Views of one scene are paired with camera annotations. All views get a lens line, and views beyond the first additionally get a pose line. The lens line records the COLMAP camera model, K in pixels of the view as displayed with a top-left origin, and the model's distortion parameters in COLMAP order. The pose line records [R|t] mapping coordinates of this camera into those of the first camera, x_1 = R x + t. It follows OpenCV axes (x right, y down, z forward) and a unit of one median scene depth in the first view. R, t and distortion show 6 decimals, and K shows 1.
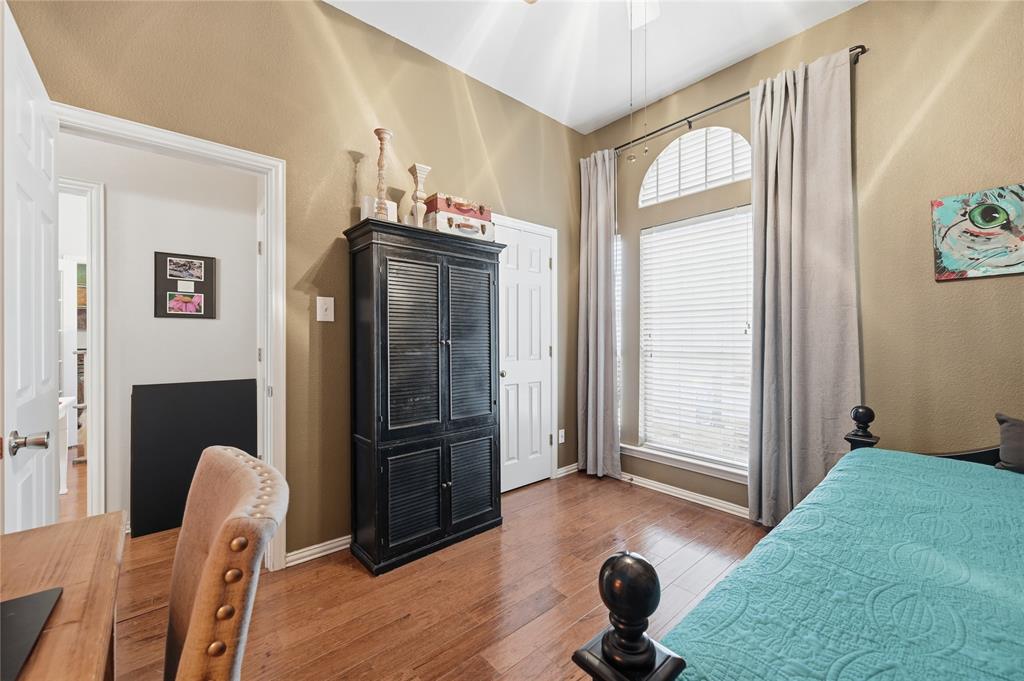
lens RADIAL K [[402.4, 0, 515.2], [0, 402.4, 338.3], [0, 0, 1]] dist [0.000982, -0.000392]
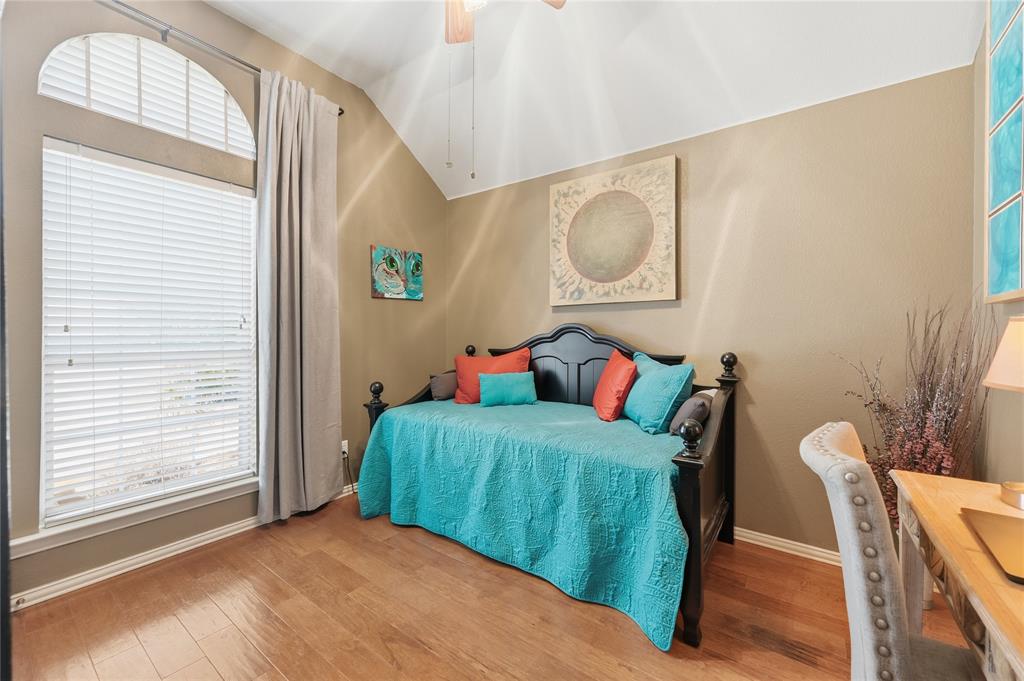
lens RADIAL K [[402.4, 0, 516.1], [0, 402.4, 337.7], [0, 0, 1]] dist [0.000982, -0.000392]
pose [[-0.207025, -0.009684, 0.978288, -0.586492], [-0.005040, 0.999948, 0.008831, -0.003263], [-0.978323, -0.003102, -0.207063, 0.781934]]
